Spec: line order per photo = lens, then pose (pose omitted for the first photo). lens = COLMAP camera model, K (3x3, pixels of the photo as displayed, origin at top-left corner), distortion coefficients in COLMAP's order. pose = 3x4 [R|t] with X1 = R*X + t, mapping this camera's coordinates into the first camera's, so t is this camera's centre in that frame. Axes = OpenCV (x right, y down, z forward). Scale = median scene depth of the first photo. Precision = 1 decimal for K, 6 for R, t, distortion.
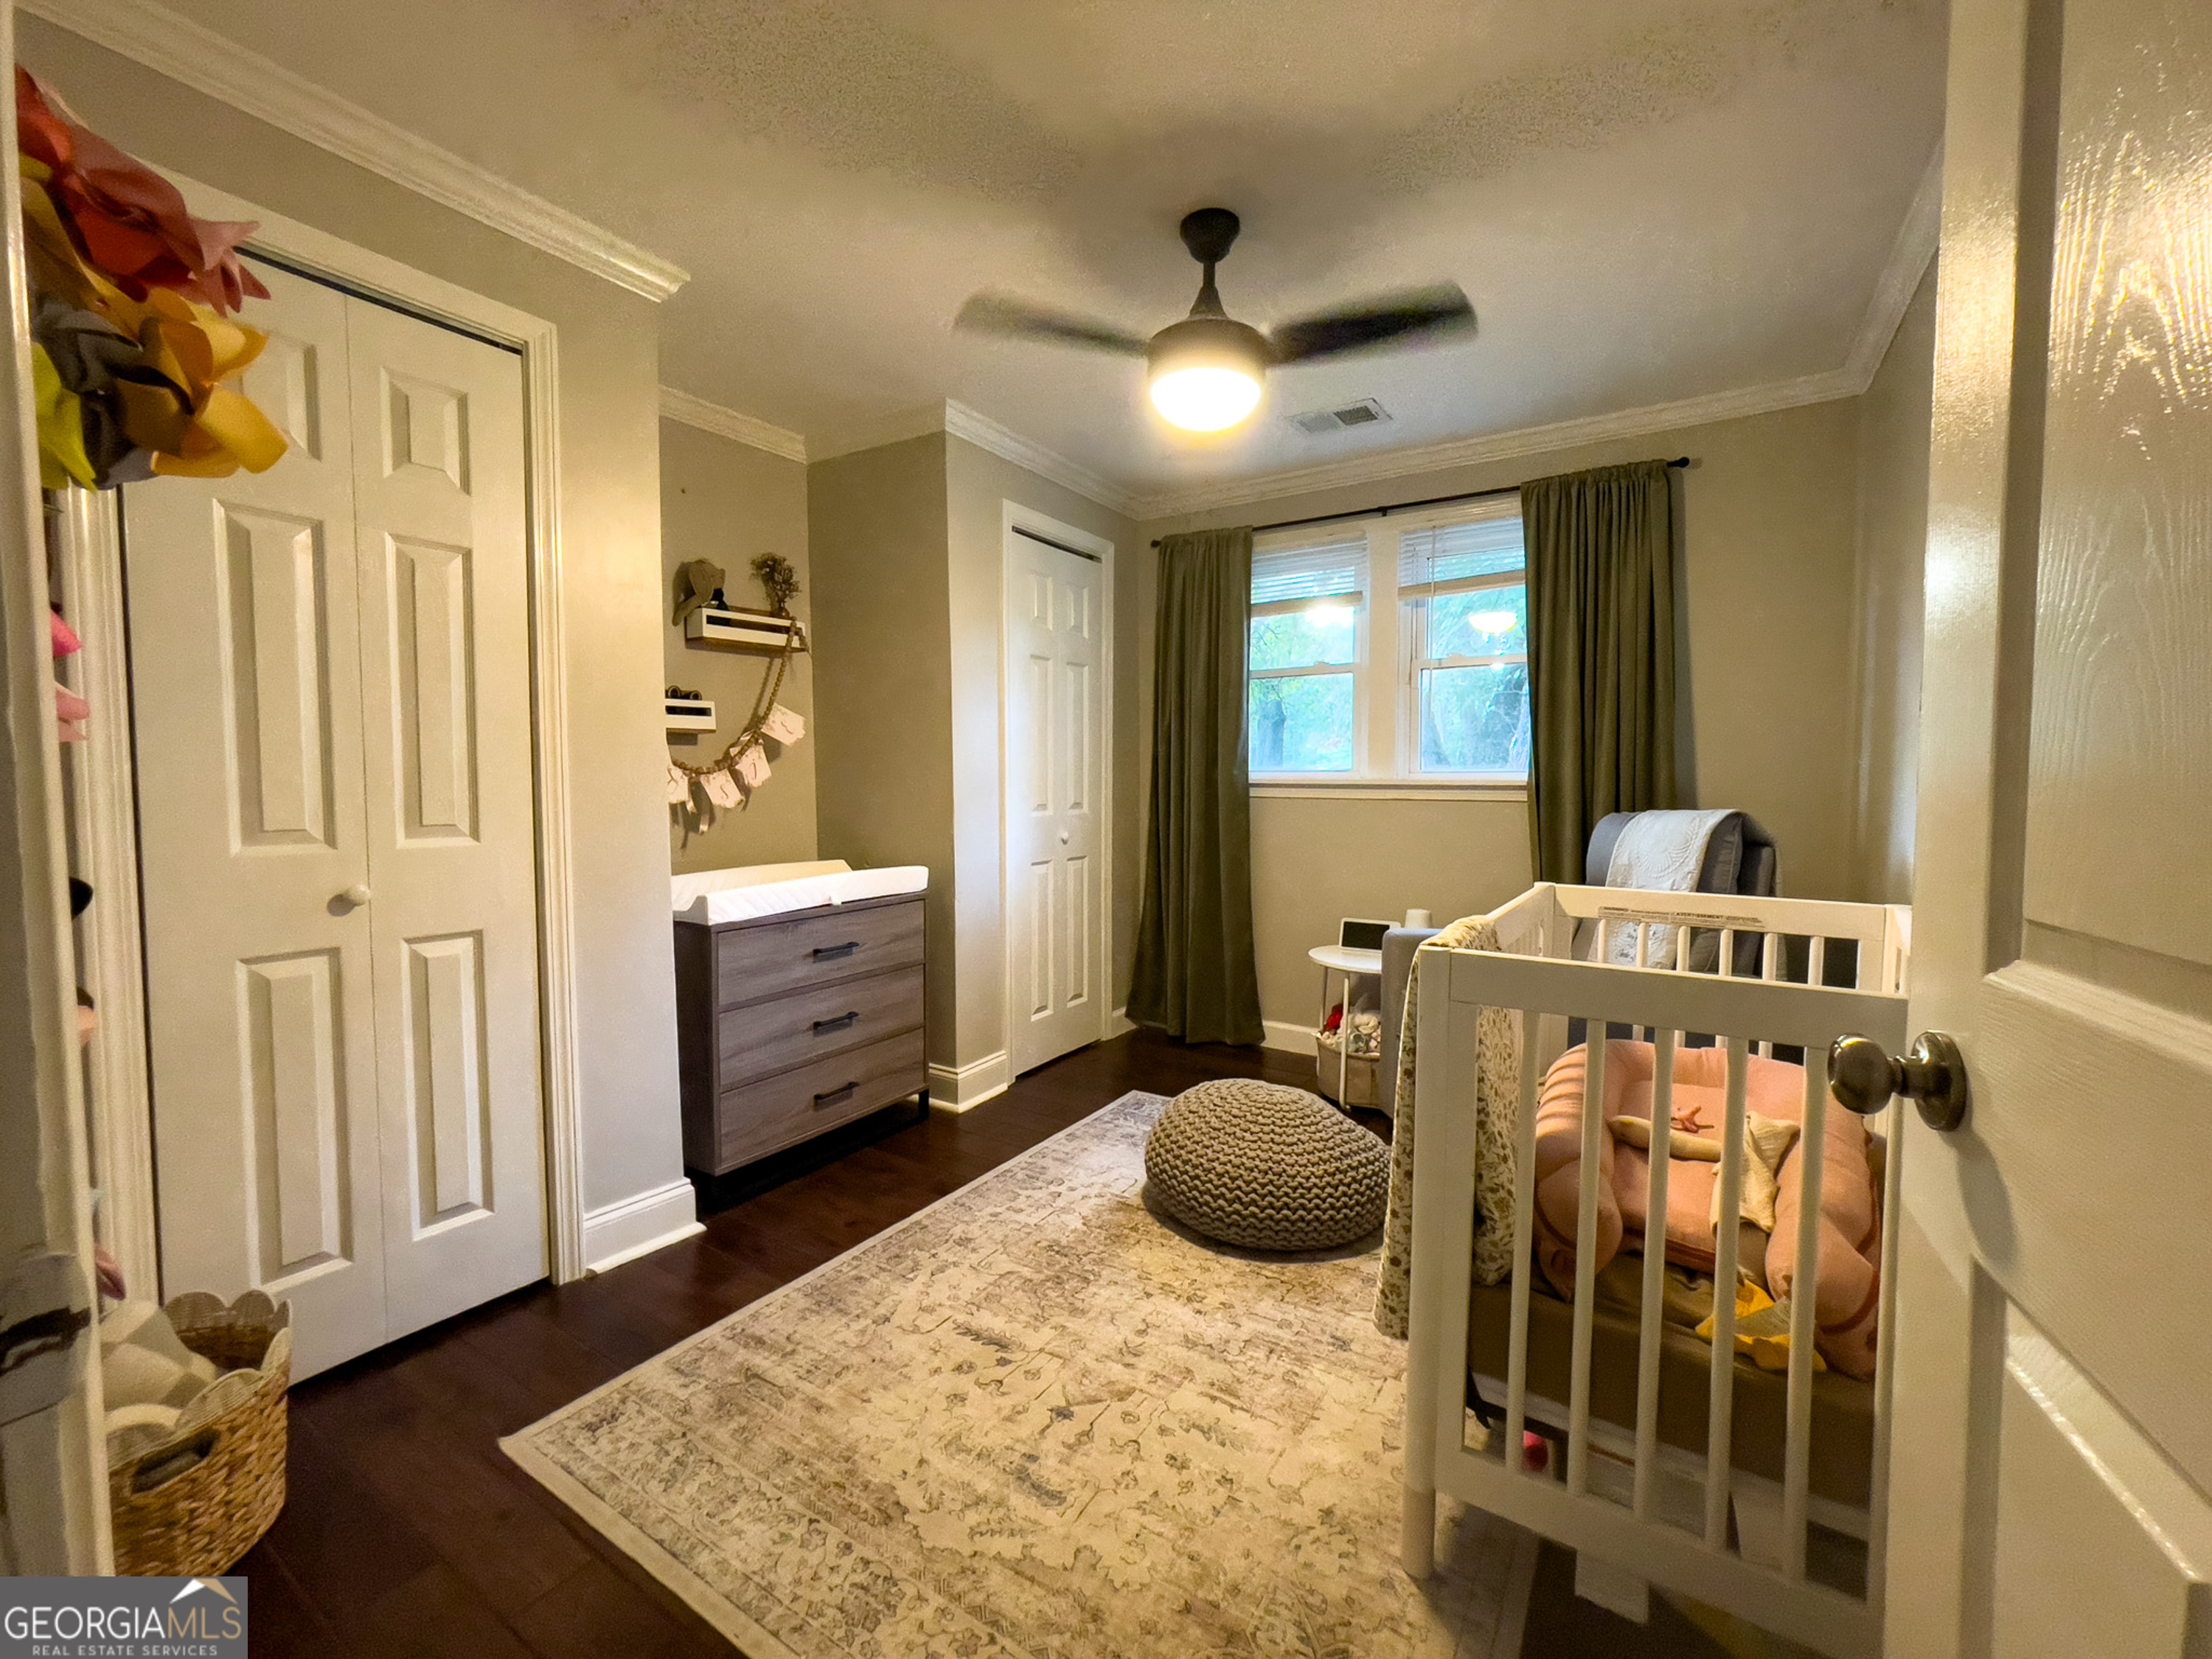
lens RADIAL K [[903.3, 0, 1099.5], [0, 903.3, 826.5], [0, 0, 1]] dist [0.001883, 0.001169]
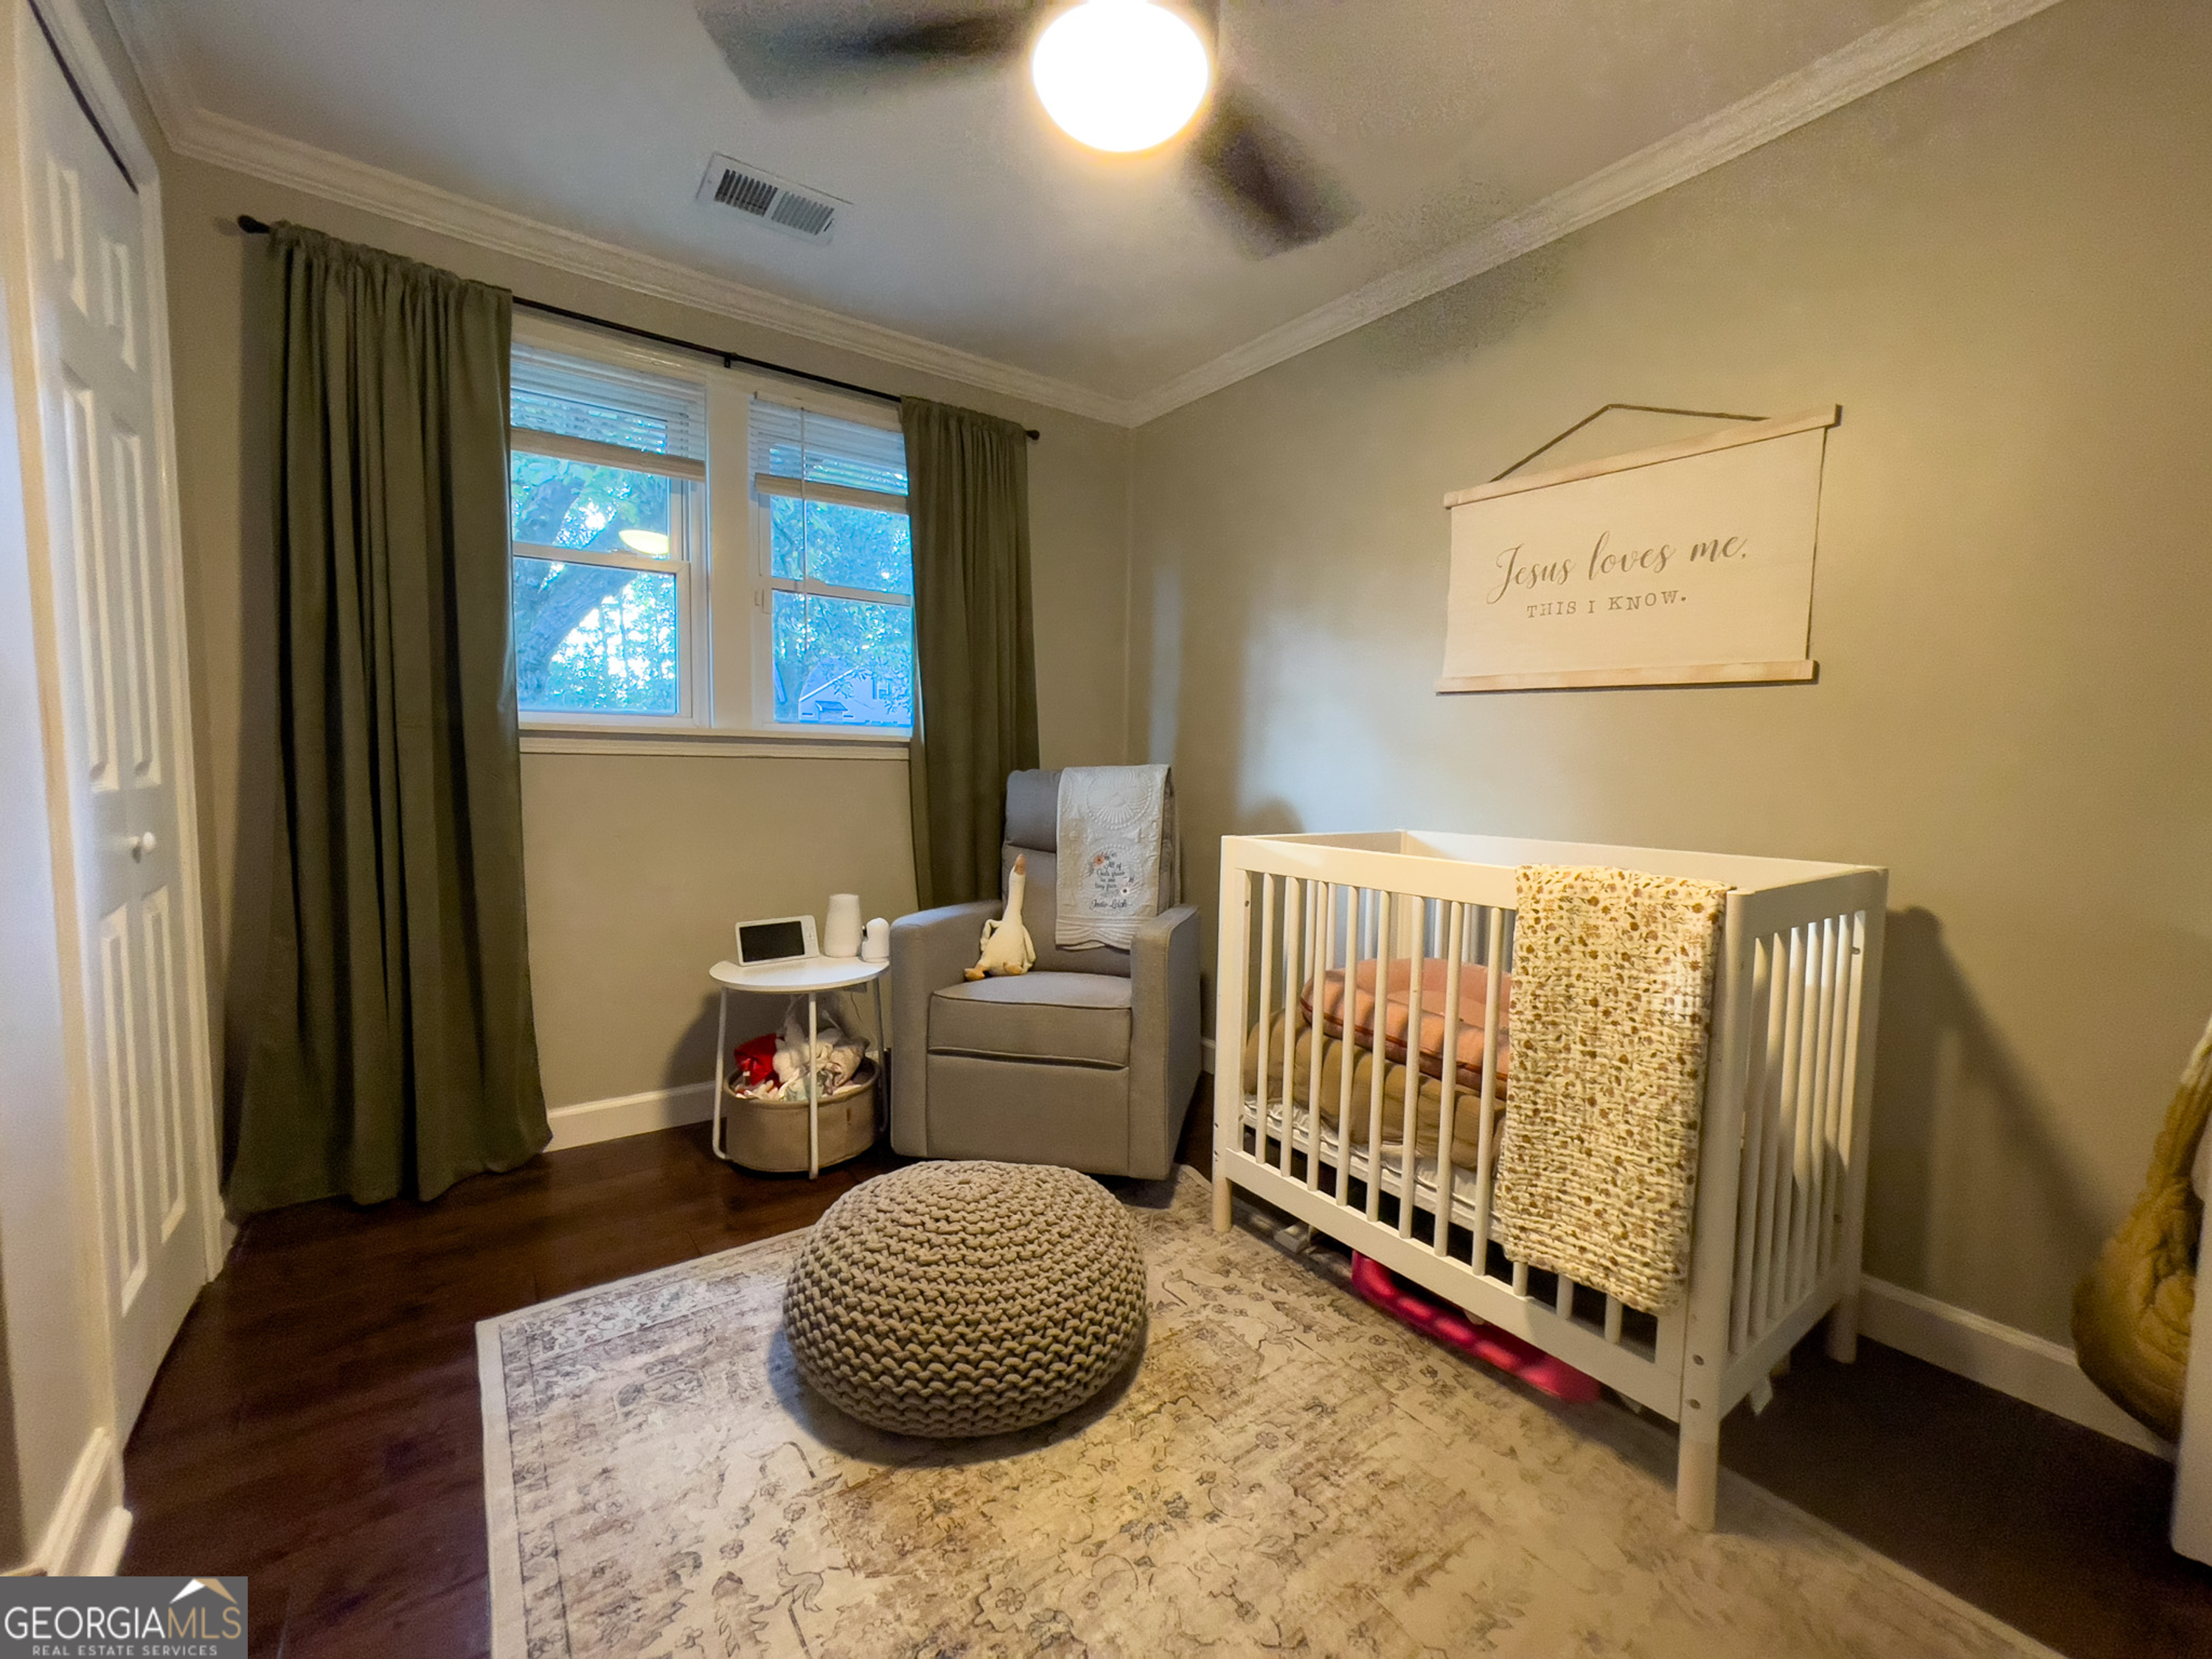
lens RADIAL K [[903.3, 0, 1102.8], [0, 903.3, 827.9], [0, 0, 1]] dist [0.001883, 0.001169]
pose [[0.361191, -0.069866, 0.929871, -0.327779], [0.034678, 0.997506, 0.061477, -0.009032], [-0.931847, 0.010041, 0.362713, 0.537605]]
